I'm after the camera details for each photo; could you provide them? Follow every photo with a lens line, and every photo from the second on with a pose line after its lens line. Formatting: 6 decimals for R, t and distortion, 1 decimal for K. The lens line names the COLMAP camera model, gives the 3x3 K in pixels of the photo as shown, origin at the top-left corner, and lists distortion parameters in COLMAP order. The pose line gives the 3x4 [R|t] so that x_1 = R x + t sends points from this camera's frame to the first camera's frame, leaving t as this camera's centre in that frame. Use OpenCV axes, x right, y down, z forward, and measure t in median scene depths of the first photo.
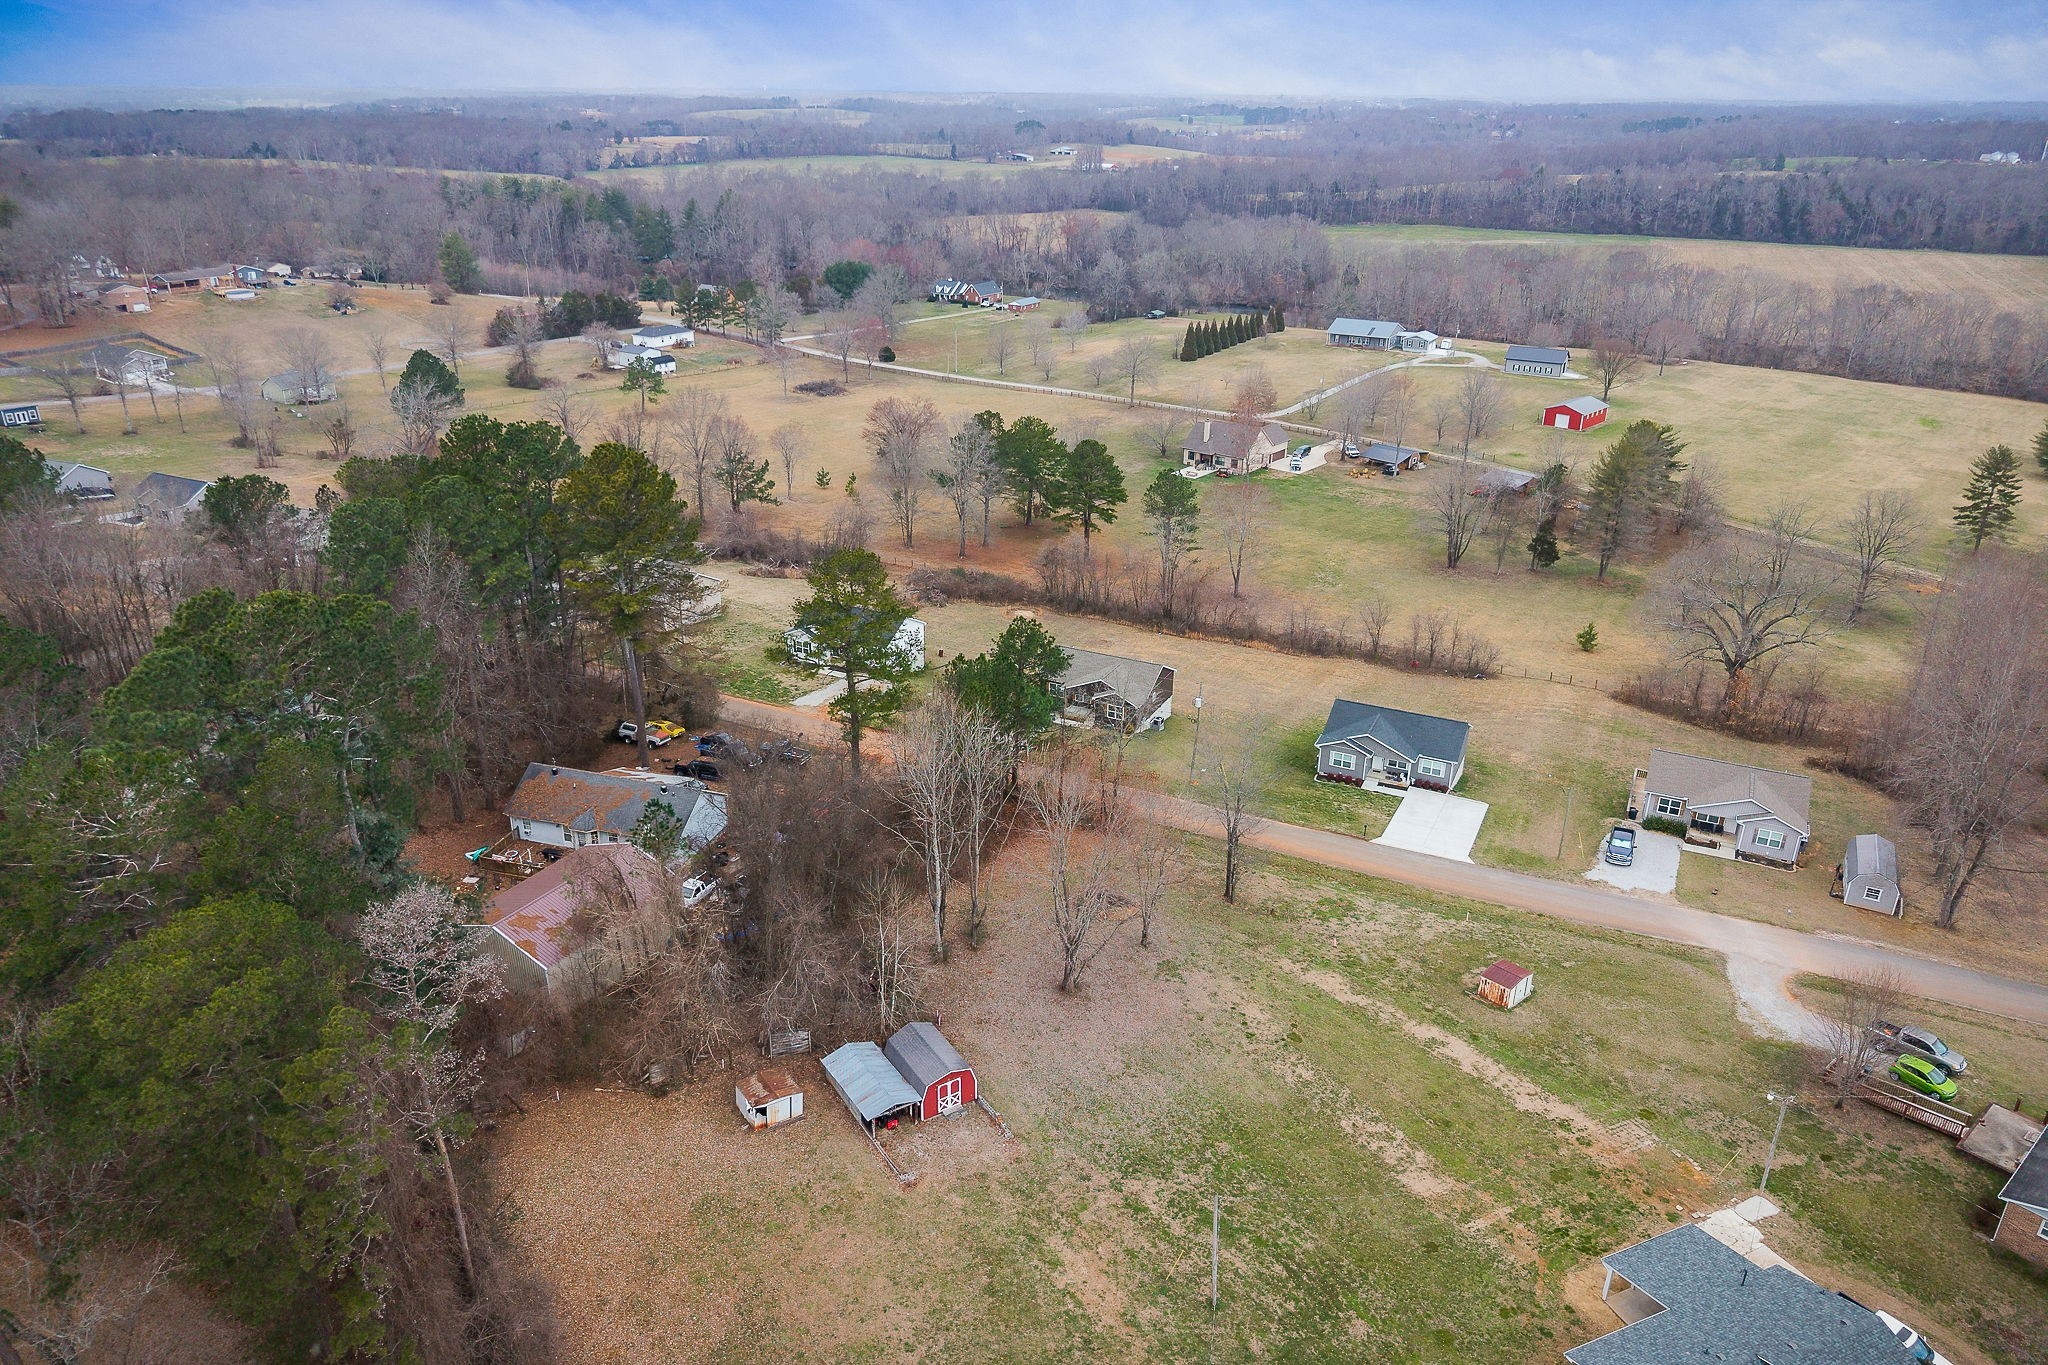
lens RADIAL K [[1373.8, 0, 1017.9], [0, 1373.8, 681.1], [0, 0, 1]] dist [0.025831, -0.027605]
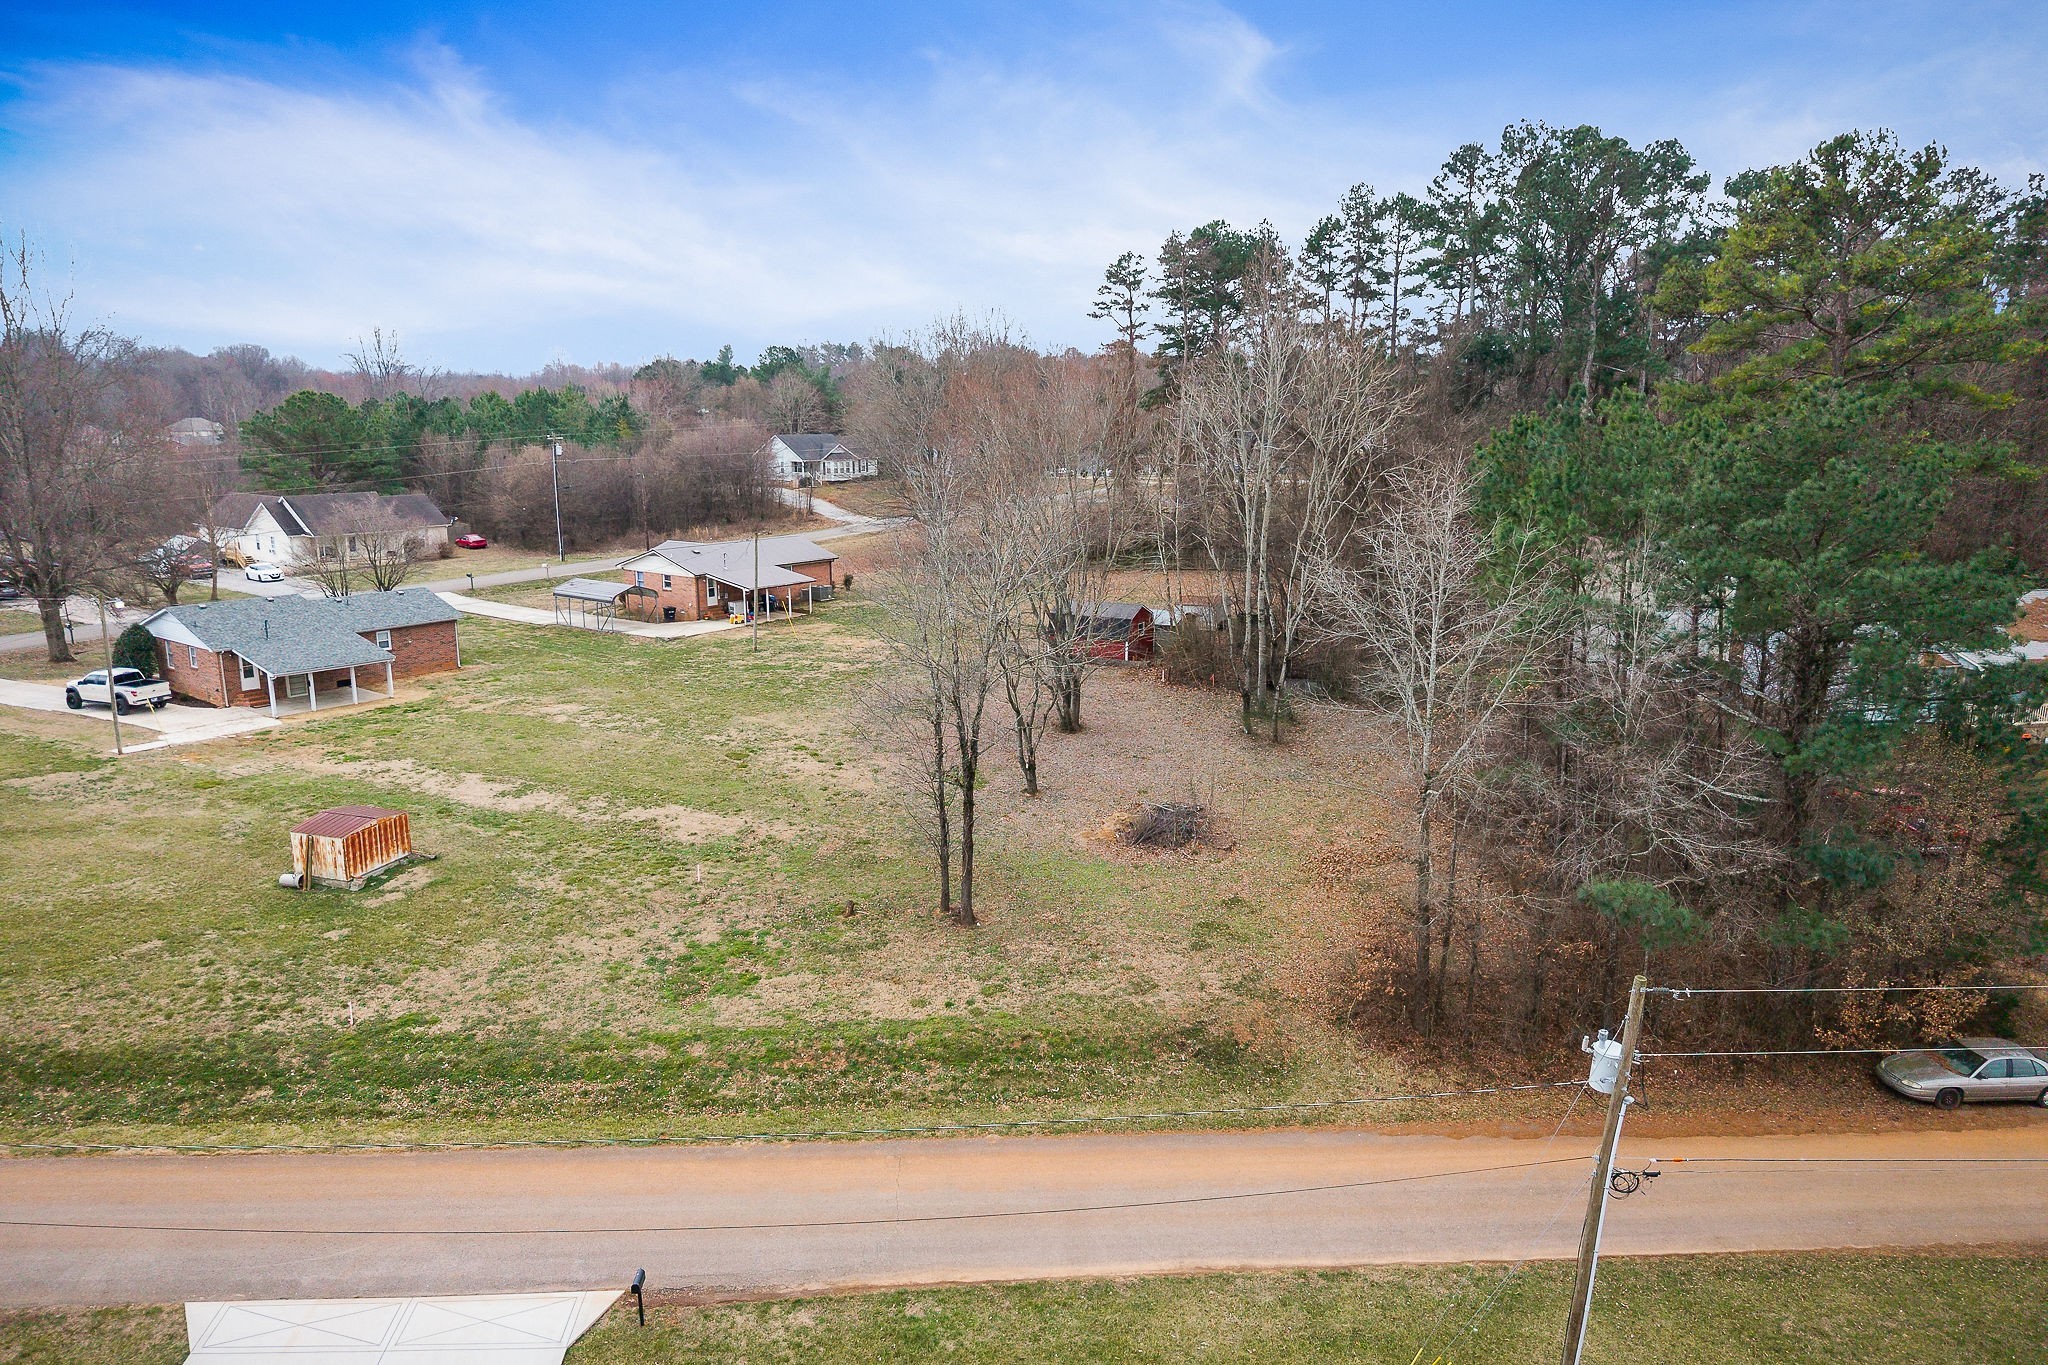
lens RADIAL K [[1373.8, 0, 1017.9], [0, 1373.8, 684.5], [0, 0, 1]] dist [0.025831, -0.027605]
pose [[-0.873785, 0.092794, -0.477378, 0.322636], [-0.197207, 0.829683, 0.522241, -0.119321], [0.444533, 0.550469, -0.706664, 1.228300]]
